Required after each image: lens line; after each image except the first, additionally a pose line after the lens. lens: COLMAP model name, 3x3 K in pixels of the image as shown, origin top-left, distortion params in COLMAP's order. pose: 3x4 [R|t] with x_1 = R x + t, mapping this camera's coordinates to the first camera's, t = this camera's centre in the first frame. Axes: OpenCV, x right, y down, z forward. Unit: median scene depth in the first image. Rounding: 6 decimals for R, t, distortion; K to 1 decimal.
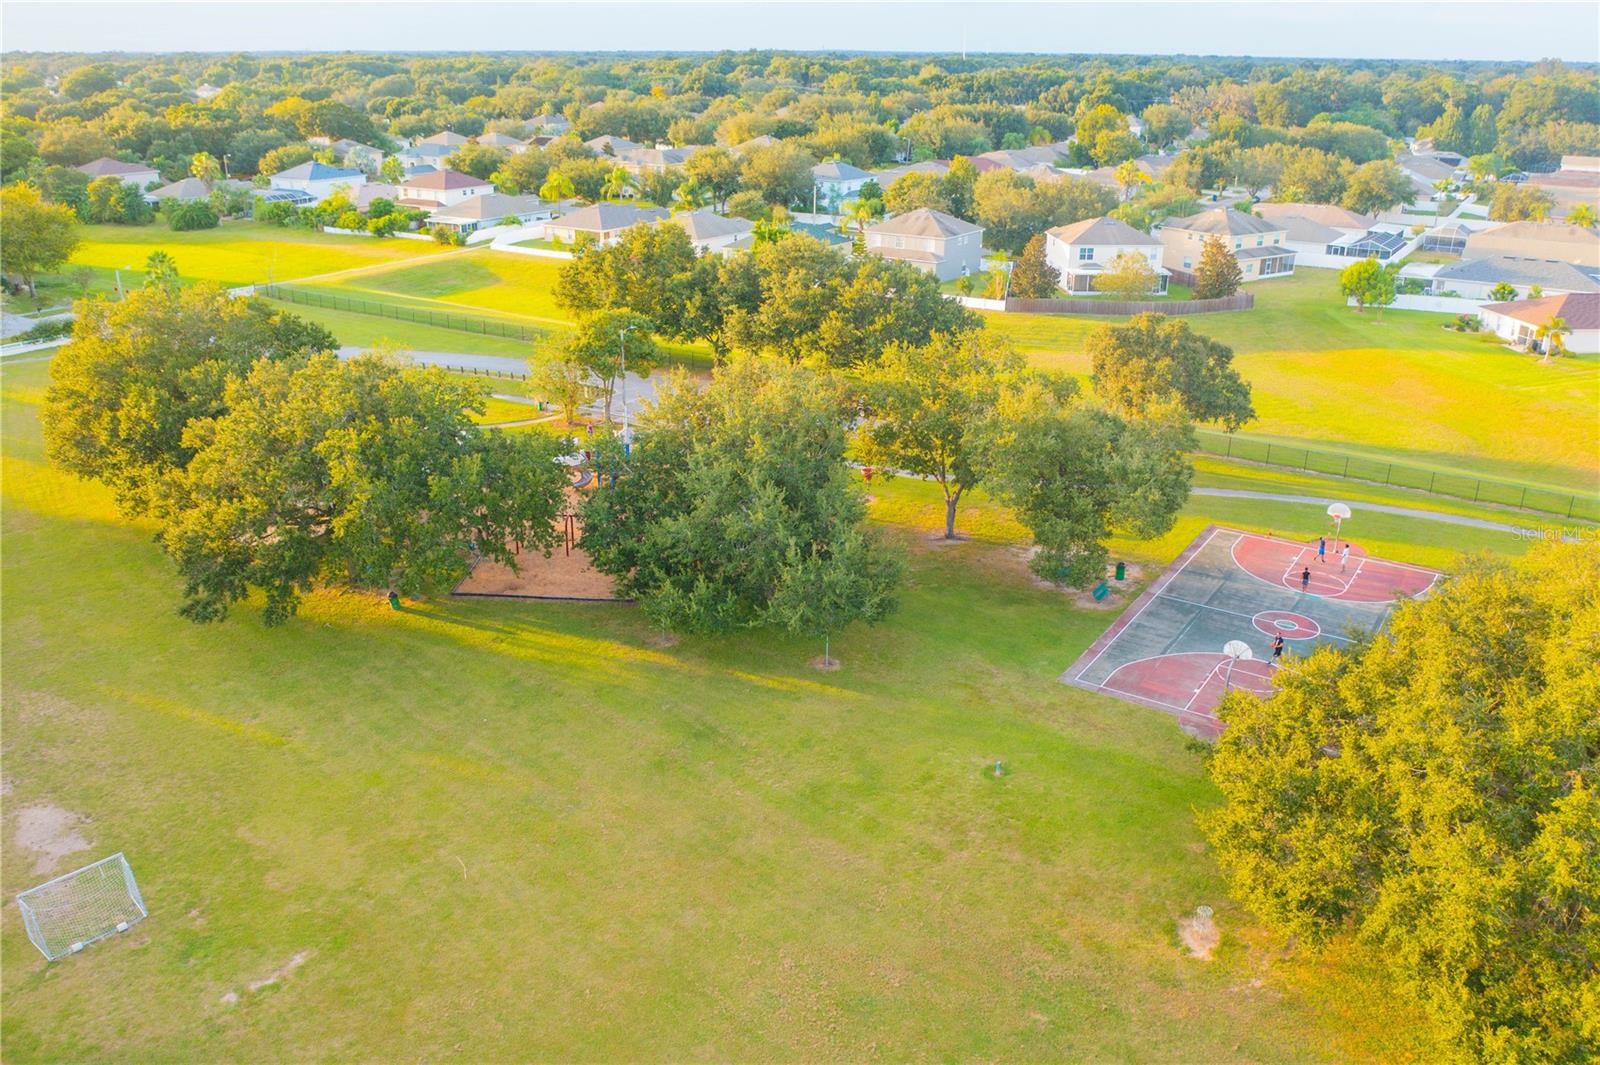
lens RADIAL K [[1250.7, 0, 797.0], [0, 1250.7, 534.1], [0, 0, 1]] dist [-0.030047, 0.003181]
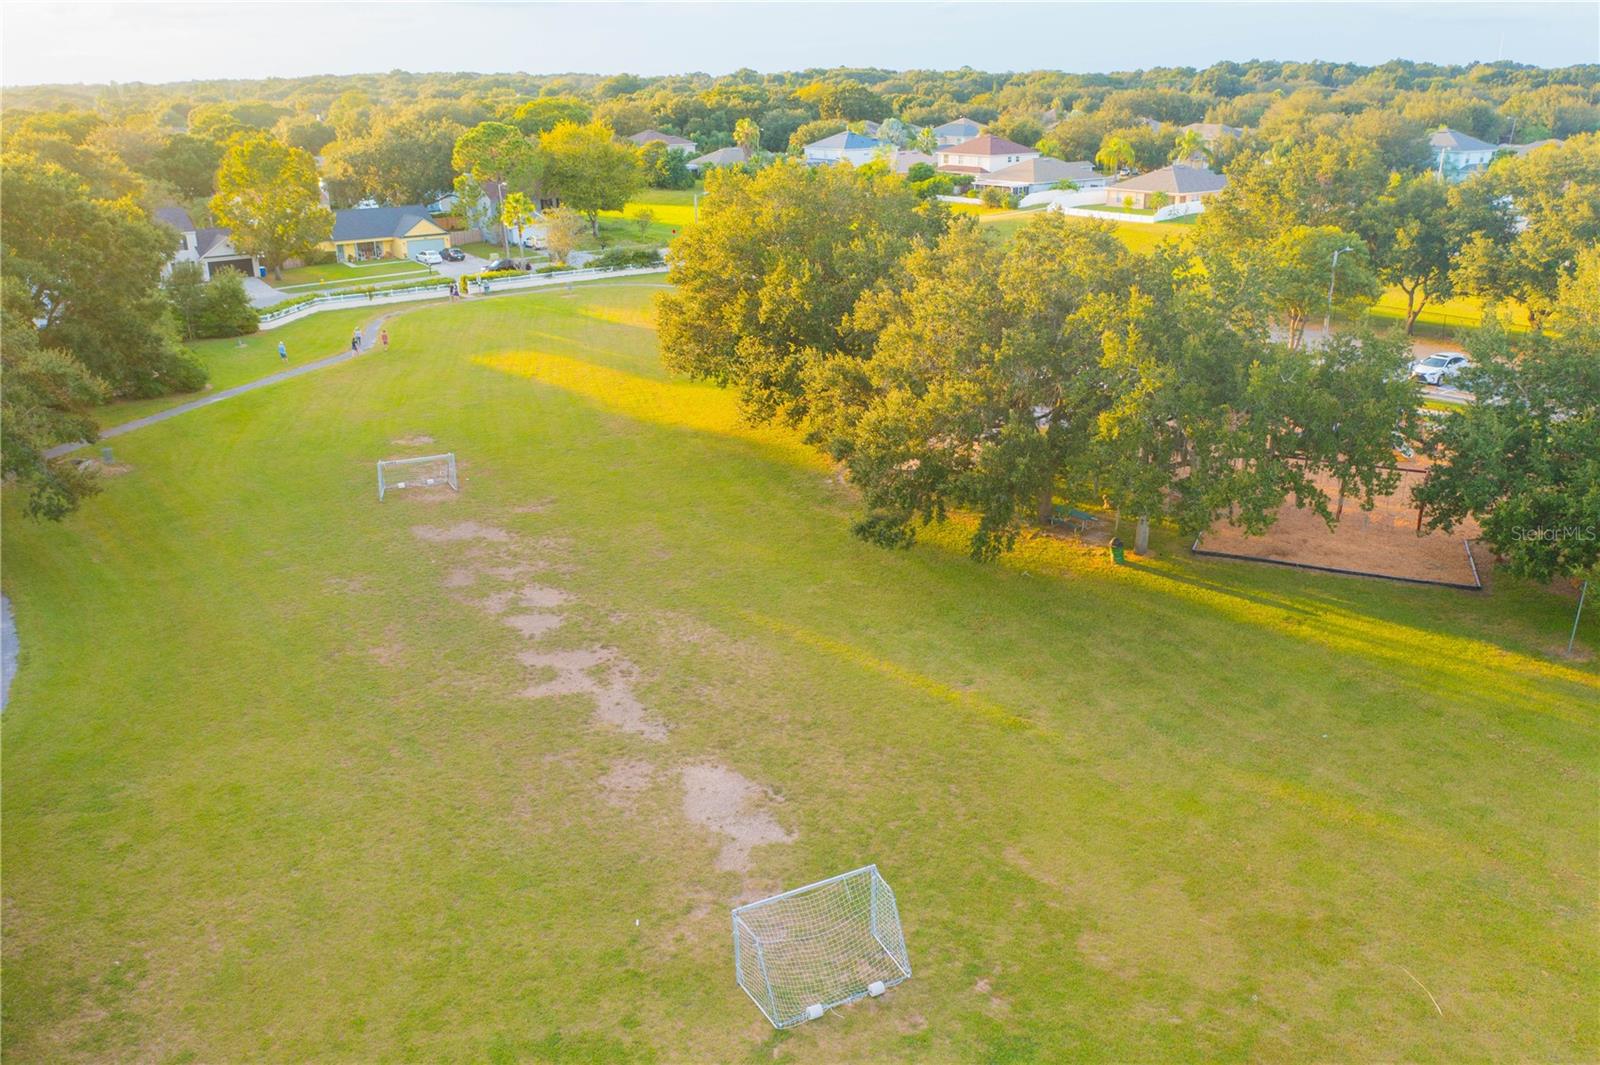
lens RADIAL K [[1250.7, 0, 797.0], [0, 1250.7, 534.1], [0, 0, 1]] dist [-0.030047, 0.003181]
pose [[0.940715, 0.100731, -0.323895, -0.245443], [-0.107666, 0.994181, -0.003514, 0.061315], [0.321656, 0.038178, 0.946086, 0.240678]]
